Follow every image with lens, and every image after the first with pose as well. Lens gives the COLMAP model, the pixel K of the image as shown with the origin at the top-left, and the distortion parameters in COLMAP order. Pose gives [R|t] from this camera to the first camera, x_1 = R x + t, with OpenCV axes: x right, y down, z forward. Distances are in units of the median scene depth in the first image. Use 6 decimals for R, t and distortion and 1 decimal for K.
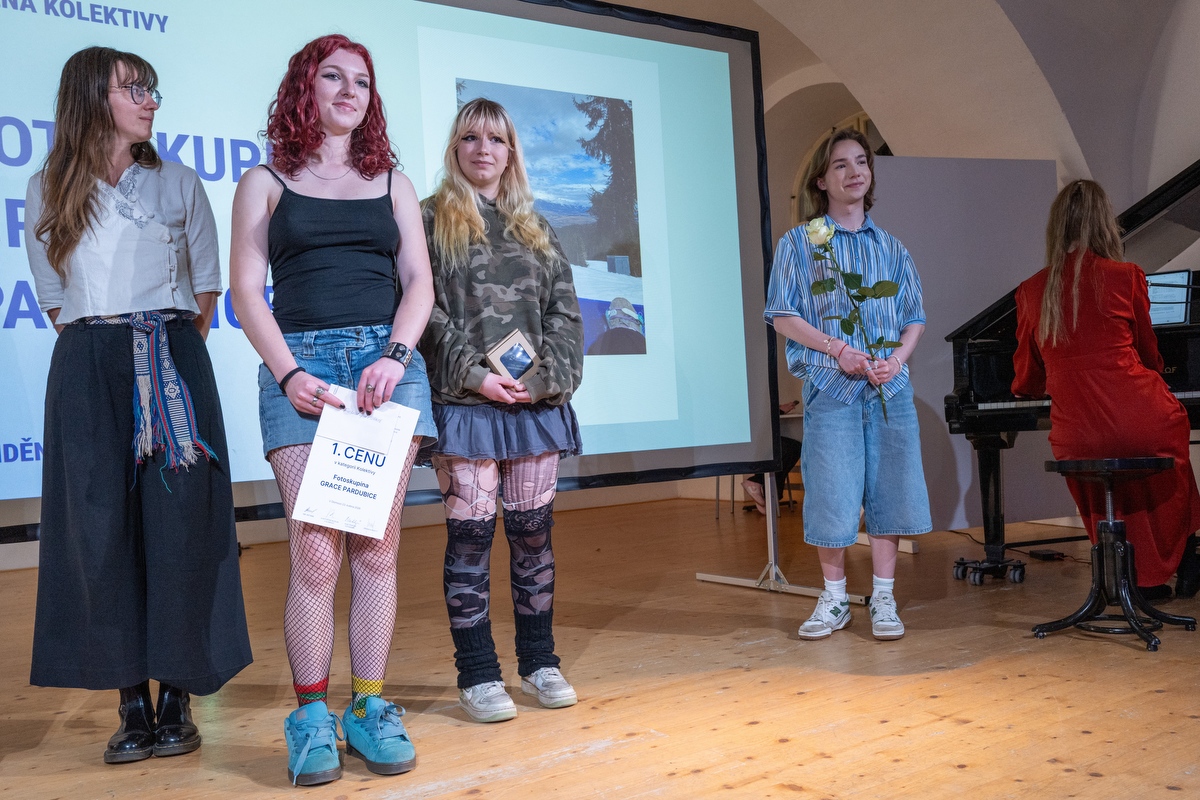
lens RADIAL K [[731.6, 0, 600.1], [0, 731.6, 426.4], [0, 0, 1]] dist [-0.016705, 0.004773]
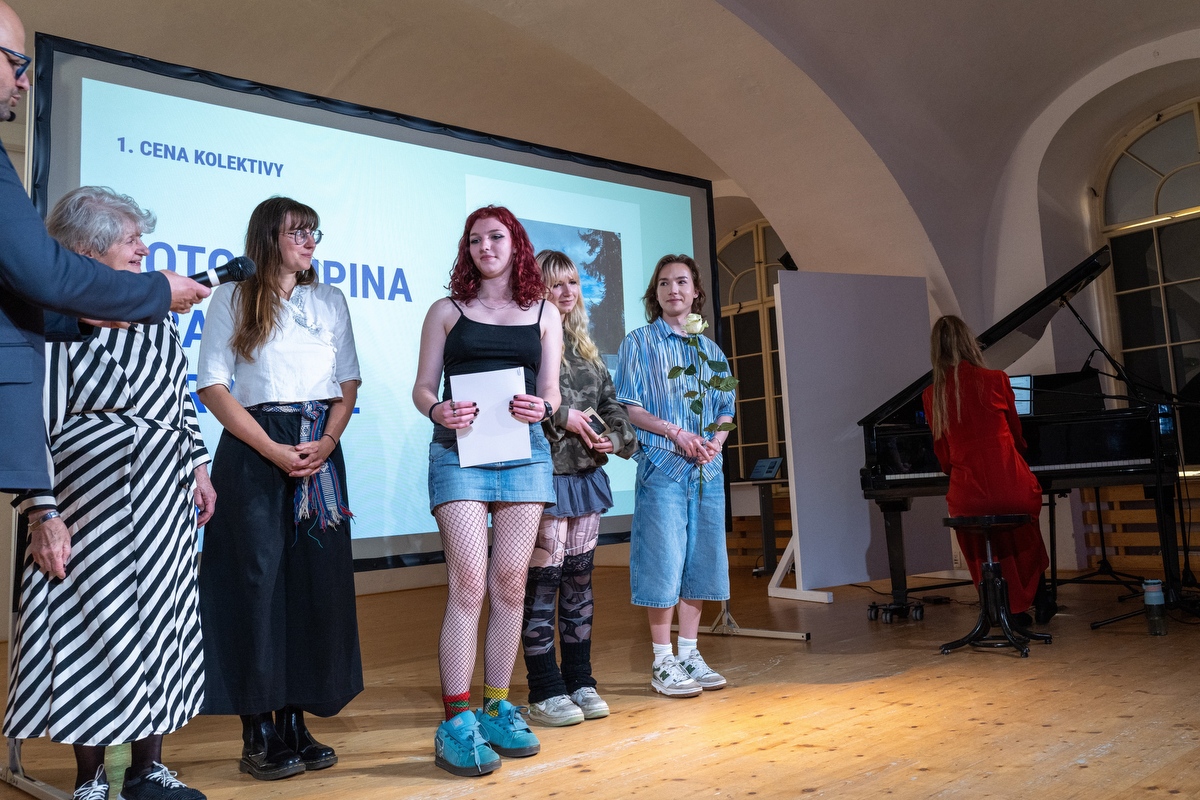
lens RADIAL K [[731.6, 0, 600.1], [0, 731.6, 426.4], [0, 0, 1]] dist [-0.016705, 0.004773]
pose [[0.989052, 0.009845, 0.147235, -0.219532], [0.004229, 0.995471, -0.094972, 0.003698], [-0.147504, 0.094555, 0.984531, -0.252803]]
